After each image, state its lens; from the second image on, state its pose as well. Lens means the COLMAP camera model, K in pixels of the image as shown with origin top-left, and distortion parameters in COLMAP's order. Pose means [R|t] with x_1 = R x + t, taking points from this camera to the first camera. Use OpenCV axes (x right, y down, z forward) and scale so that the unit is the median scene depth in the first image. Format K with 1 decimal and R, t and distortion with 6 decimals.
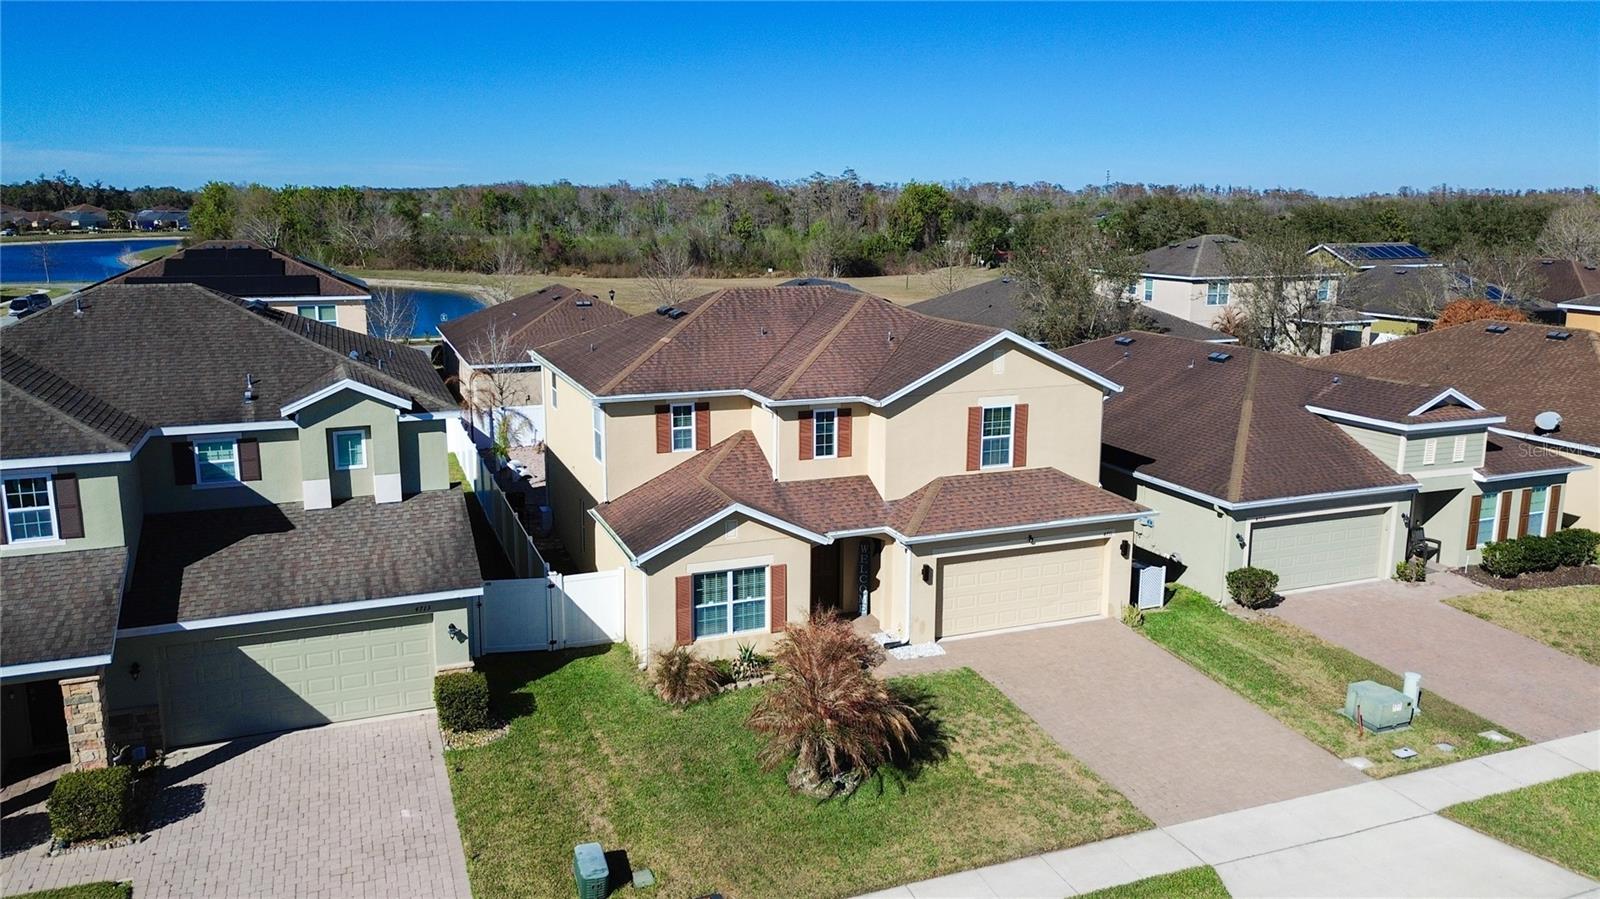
lens RADIAL K [[1149.5, 0, 804.8], [0, 1149.5, 413.6], [0, 0, 1]] dist [0.072838, -0.075853]
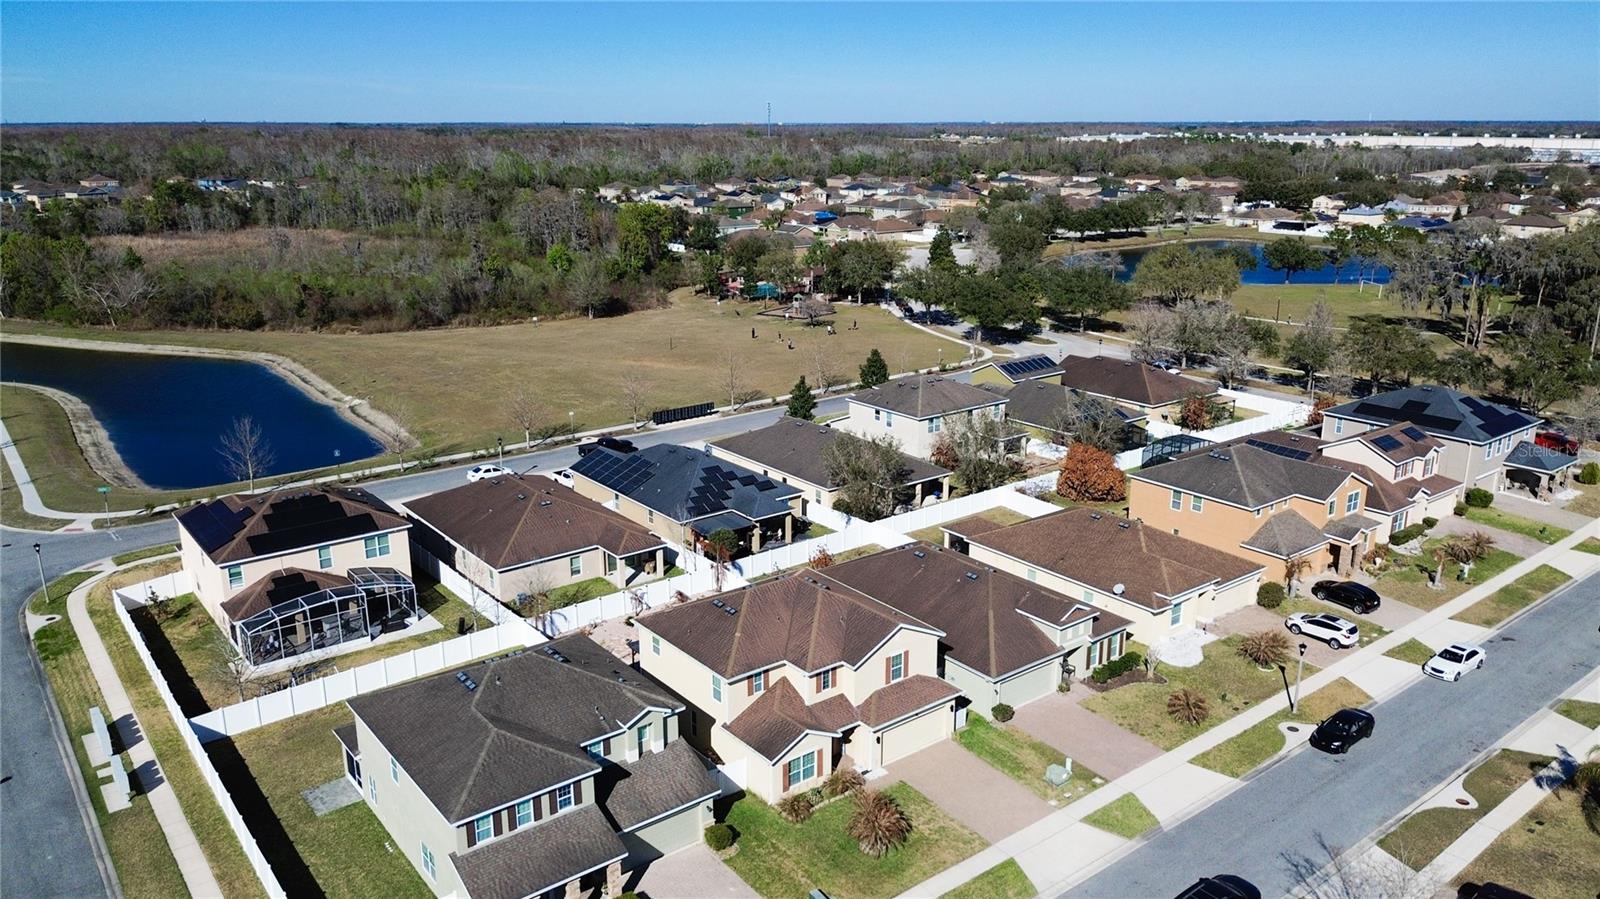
lens RADIAL K [[1189.2, 0, 798.4], [0, 1189.2, 399.7], [0, 0, 1]] dist [0.052466, -0.090511]
pose [[0.959424, -0.074516, 0.271944, -0.604669], [0.056007, 0.995594, 0.075210, -0.680649], [-0.276350, -0.056927, 0.959370, -1.124569]]
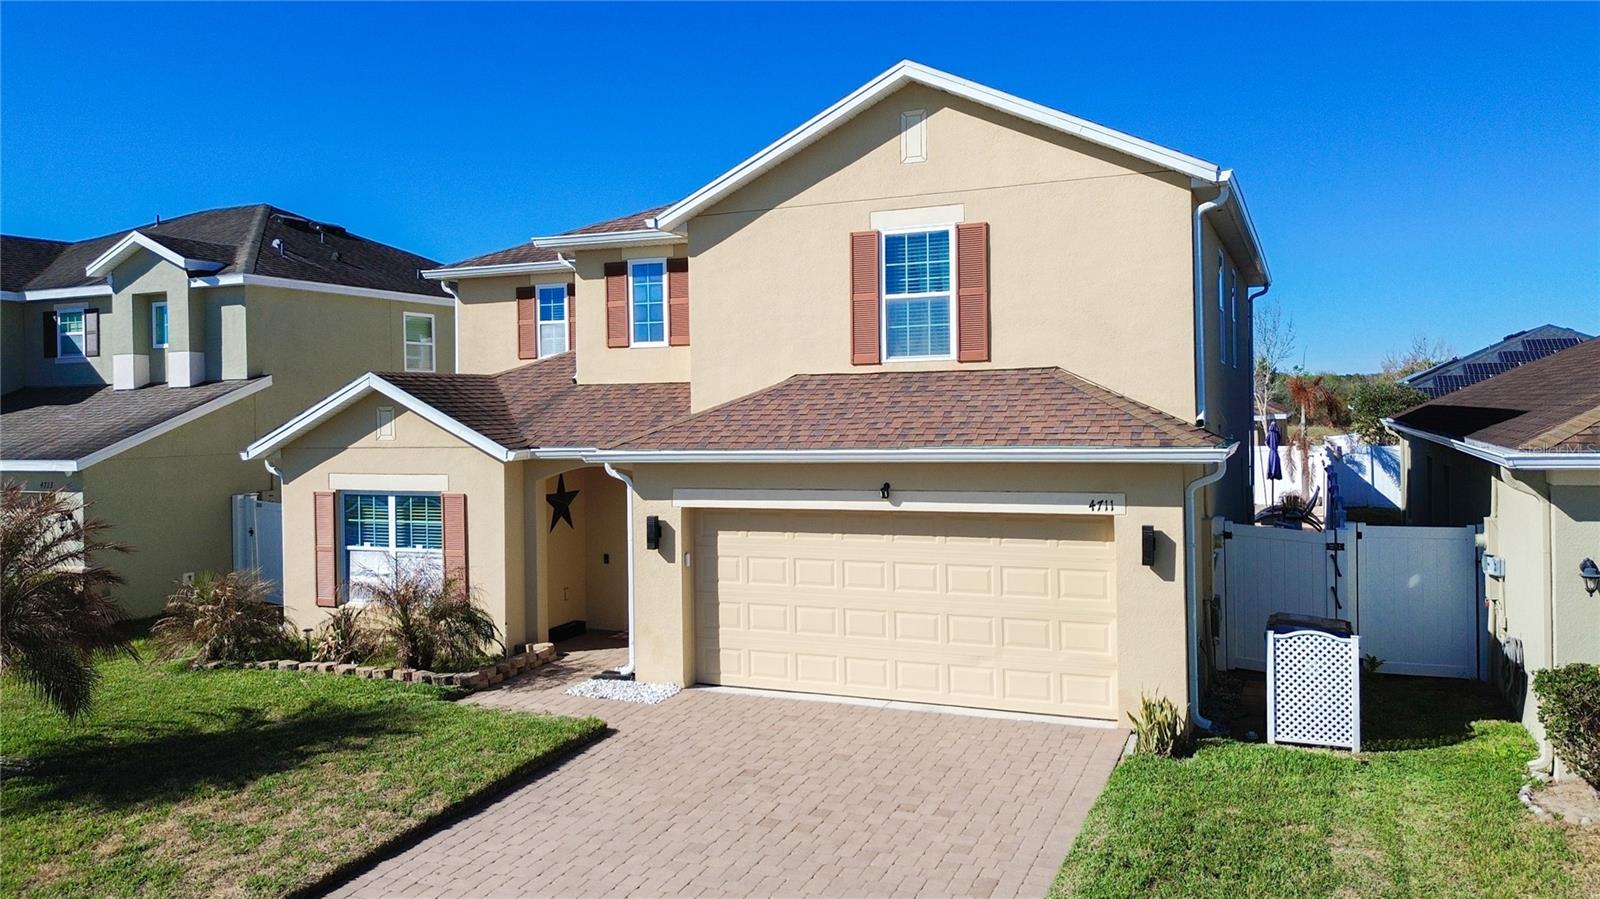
lens RADIAL K [[1189.2, 0, 798.4], [0, 1189.2, 399.7], [0, 0, 1]] dist [0.052466, -0.090511]
pose [[0.709089, -0.020352, -0.704825, 0.484445], [-0.102742, 0.985933, -0.131833, 0.134577], [0.697593, 0.165896, 0.697024, 0.637011]]
